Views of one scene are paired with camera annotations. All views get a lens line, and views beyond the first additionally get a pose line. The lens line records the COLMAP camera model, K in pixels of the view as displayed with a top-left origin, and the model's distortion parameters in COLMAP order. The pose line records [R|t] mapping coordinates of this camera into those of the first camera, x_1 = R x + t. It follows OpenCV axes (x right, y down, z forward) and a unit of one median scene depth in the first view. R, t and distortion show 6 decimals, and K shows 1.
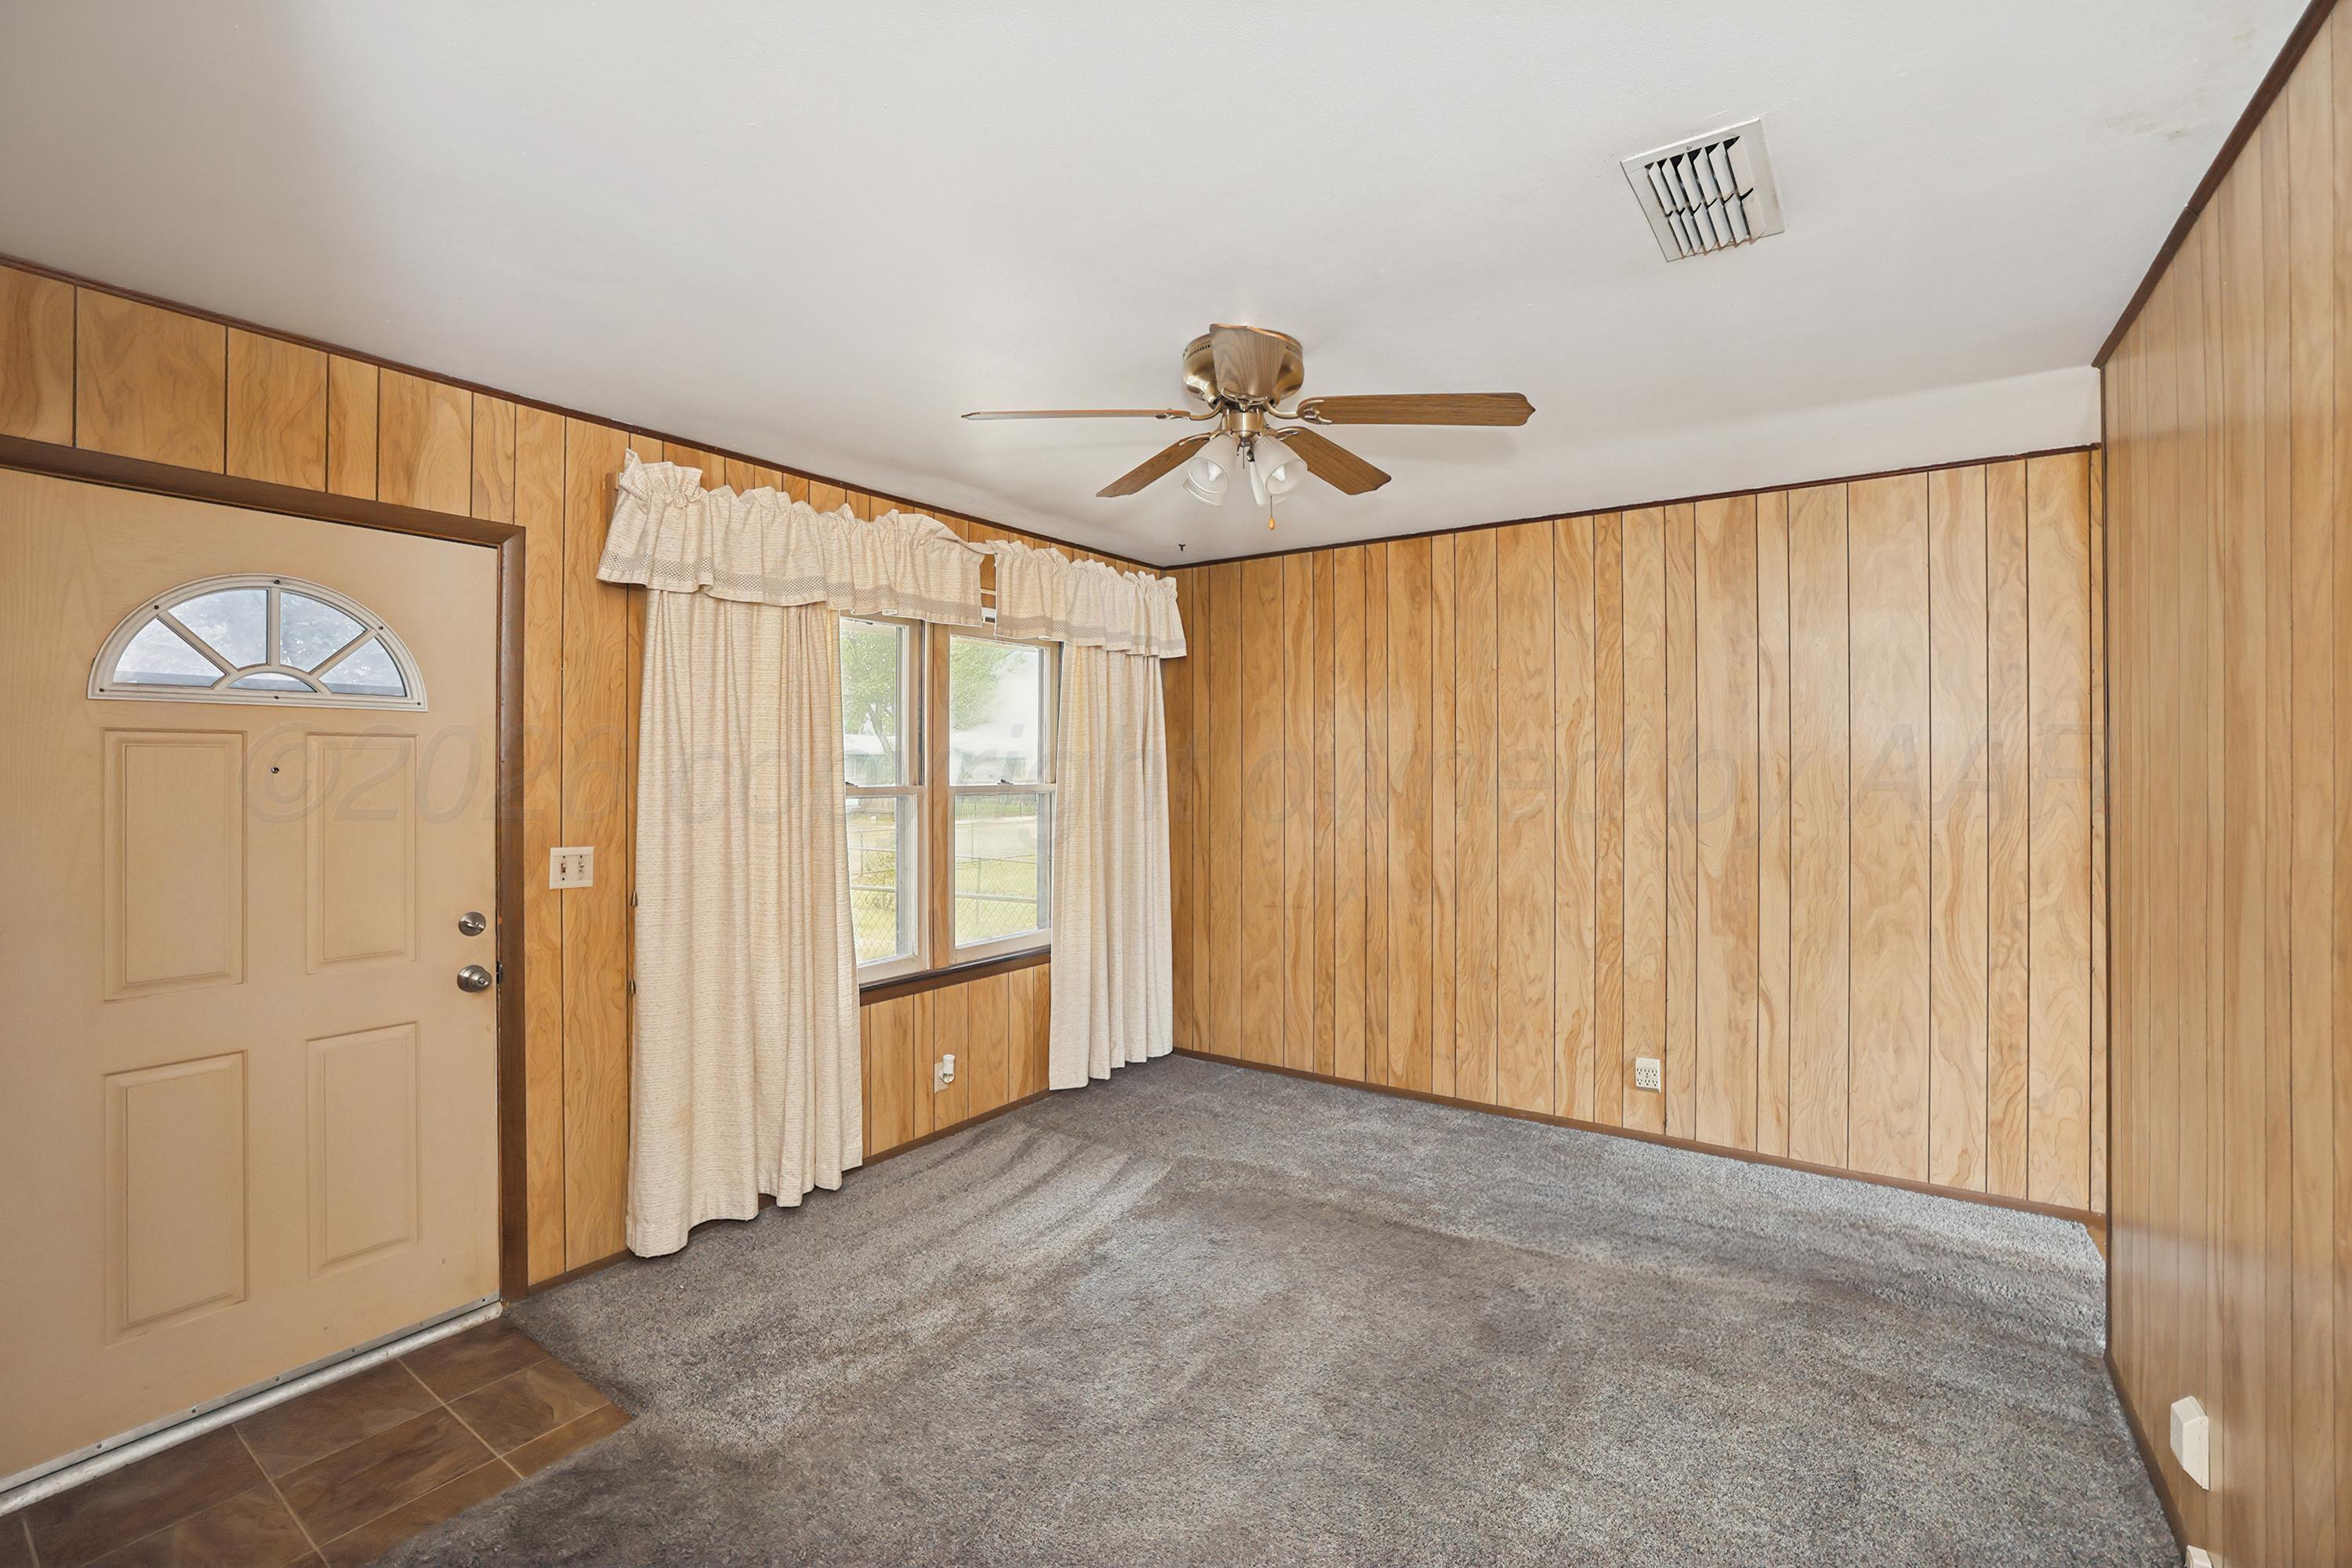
lens RADIAL K [[1032.3, 0, 1178.3], [0, 1032.3, 754.3], [0, 0, 1]] dist [-0.000349, -0.000037]
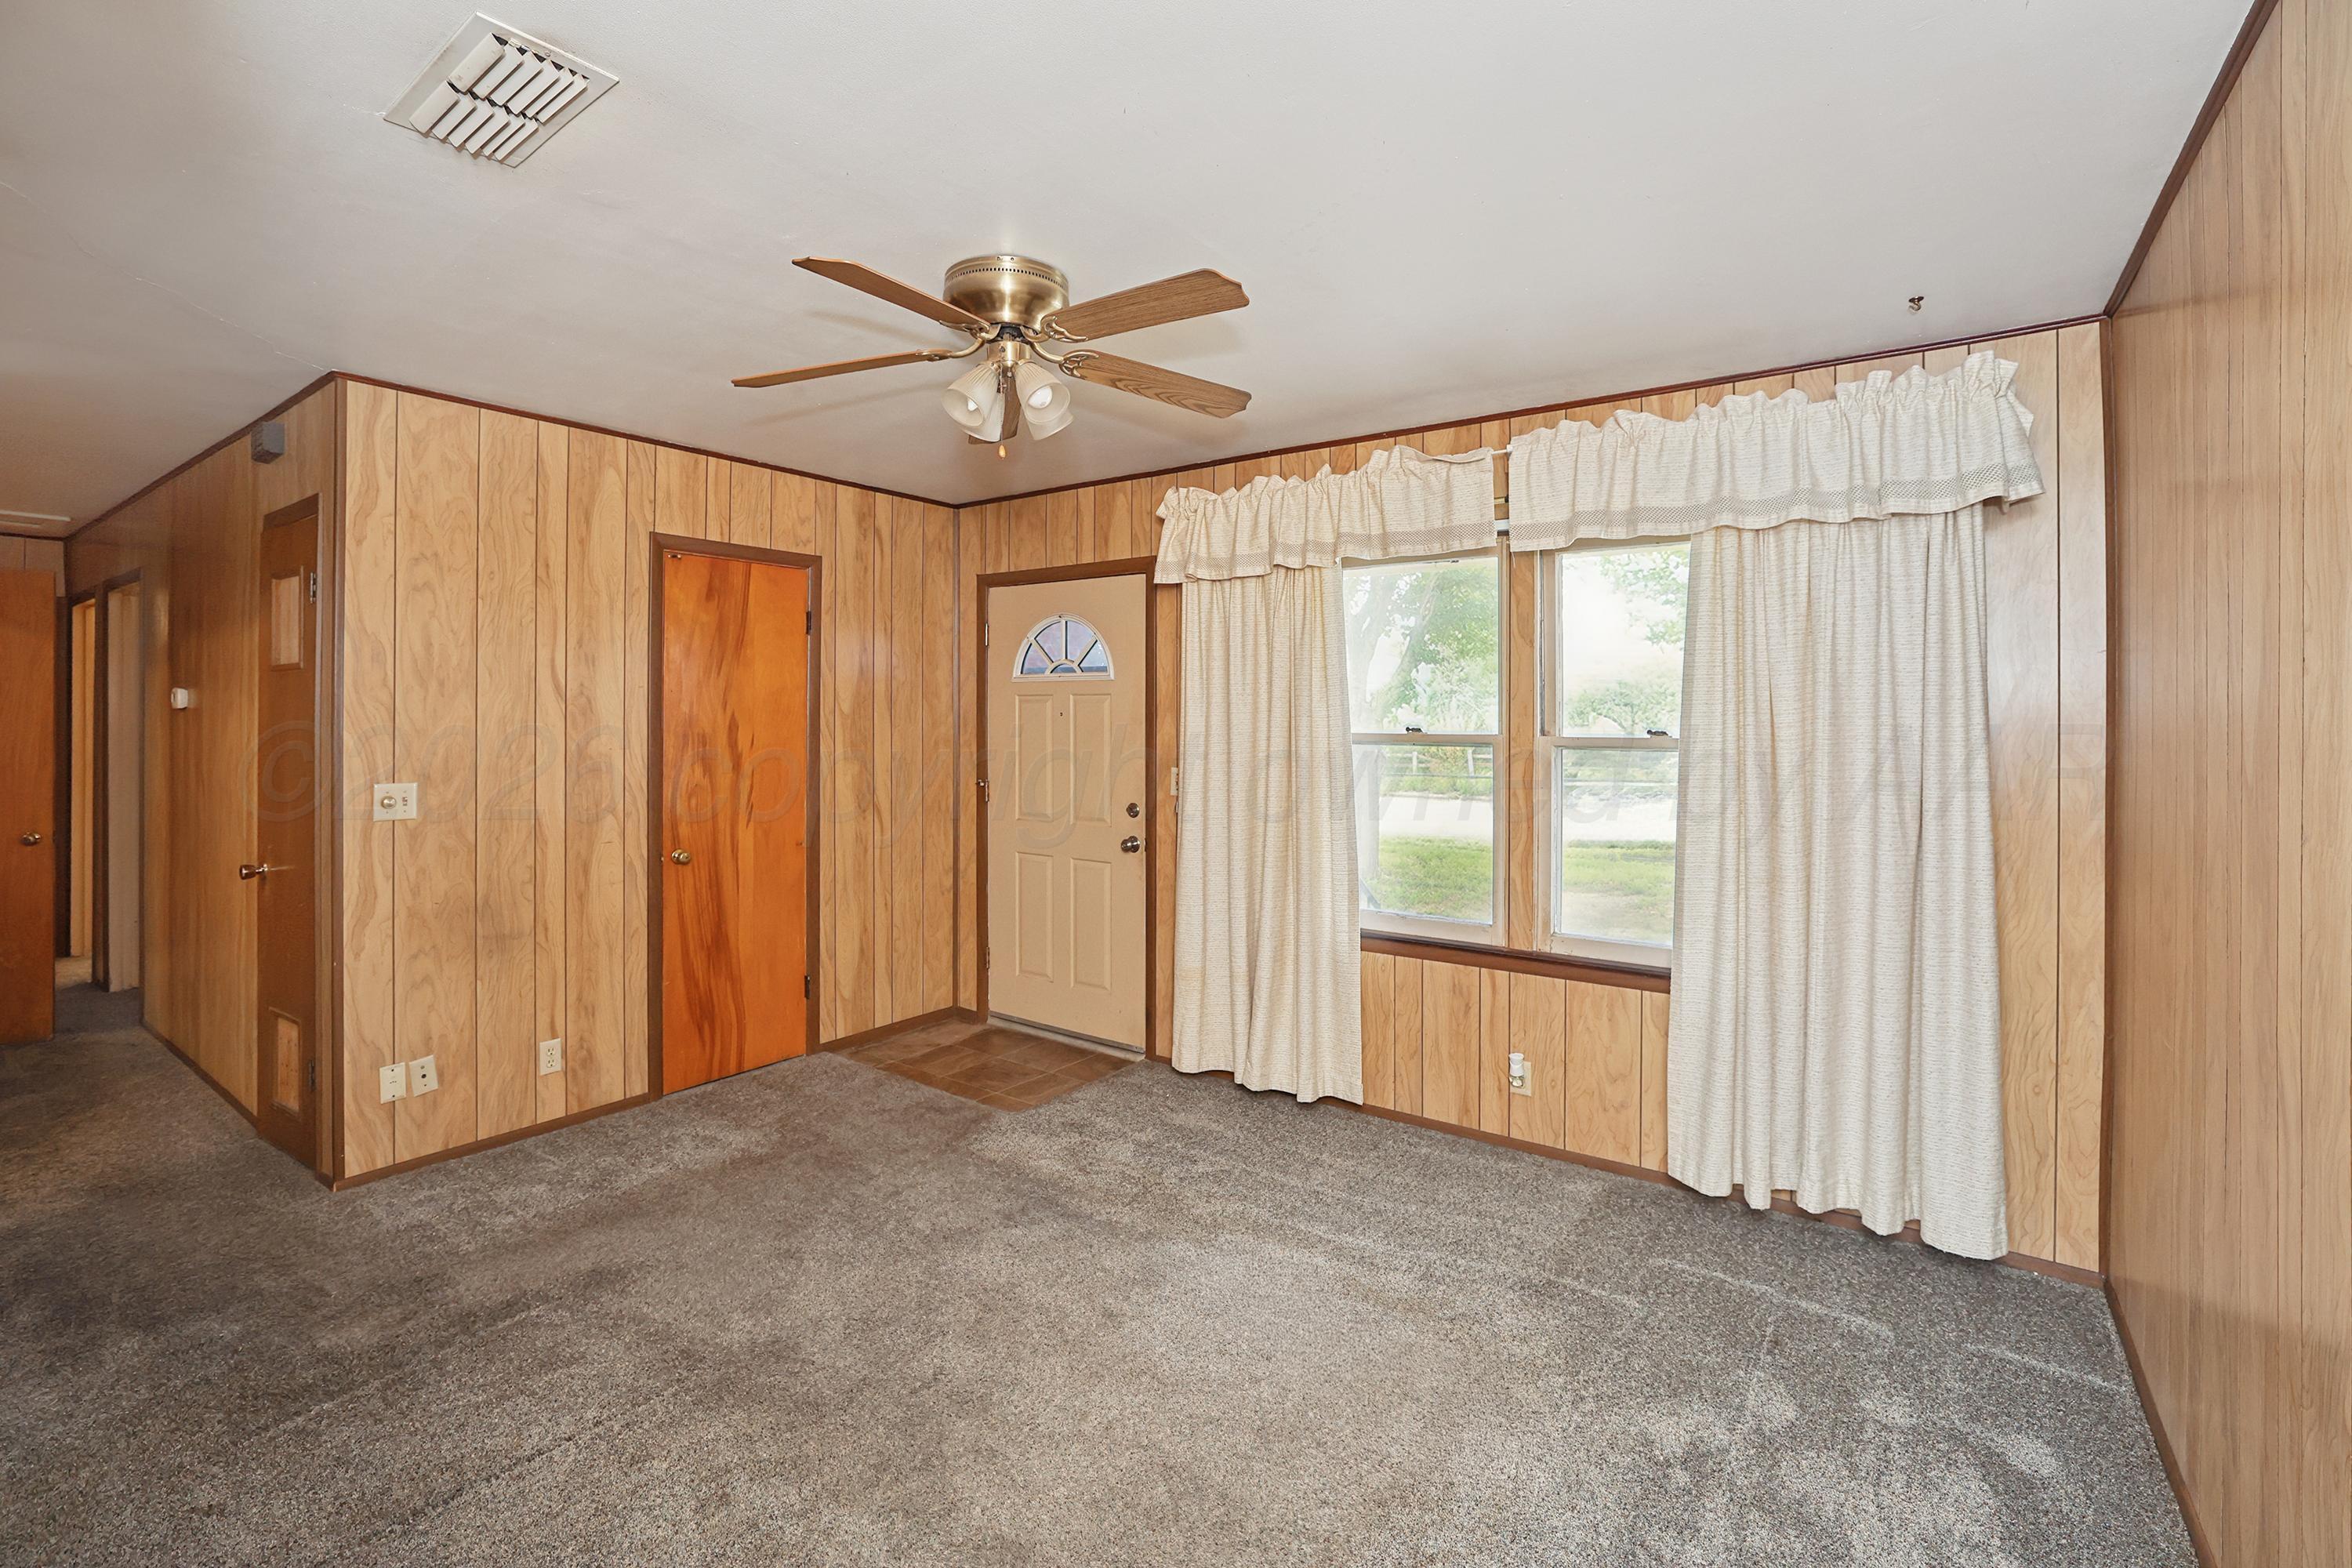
lens RADIAL K [[1027.2, 0, 1179.5], [0, 1027.2, 737.6], [0, 0, 1]] dist [-0.000368, -0.000051]
pose [[0.010927, -0.000610, -0.999940, 0.653642], [-0.005397, 0.999985, -0.000669, 0.035737], [0.999926, 0.005404, 0.010924, 0.751567]]
